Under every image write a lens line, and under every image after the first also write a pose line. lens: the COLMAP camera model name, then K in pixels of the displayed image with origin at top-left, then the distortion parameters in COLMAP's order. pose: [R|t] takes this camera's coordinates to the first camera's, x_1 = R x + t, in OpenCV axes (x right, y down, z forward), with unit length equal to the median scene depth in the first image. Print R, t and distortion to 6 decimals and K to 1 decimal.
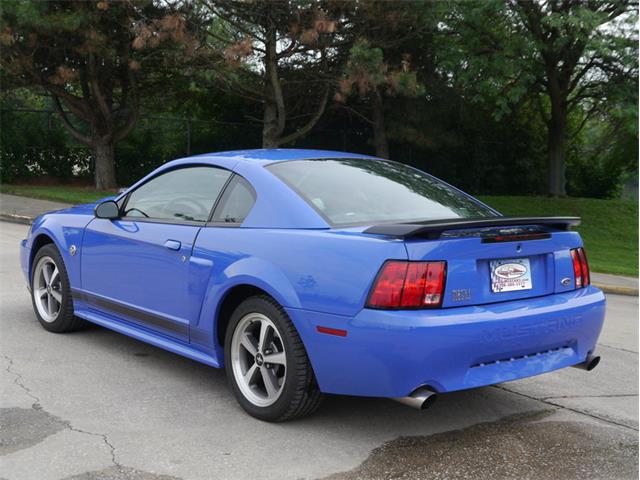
lens RADIAL K [[927.3, 0, 320.0], [0, 927.3, 240.0], [0, 0, 1]] dist [-0.048828, 0.088630]
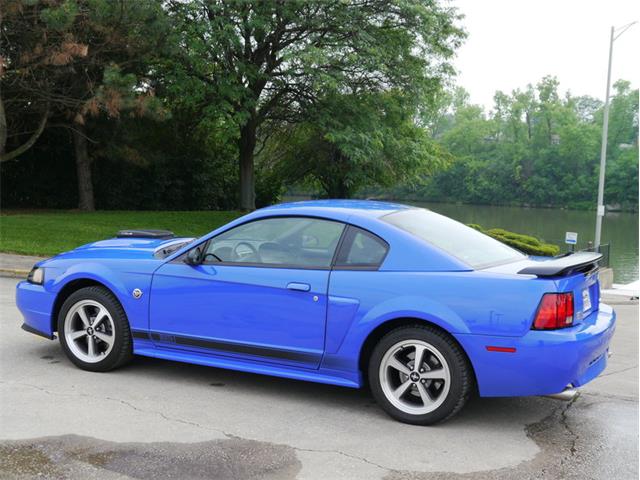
lens RADIAL K [[927.3, 0, 320.0], [0, 927.3, 240.0], [0, 0, 1]] dist [-0.048828, 0.088630]
pose [[0.911494, -0.028170, 0.410348, -0.650053], [0.031384, 0.999507, -0.001099, -0.054548], [-0.410115, 0.013880, 0.911928, -0.081820]]
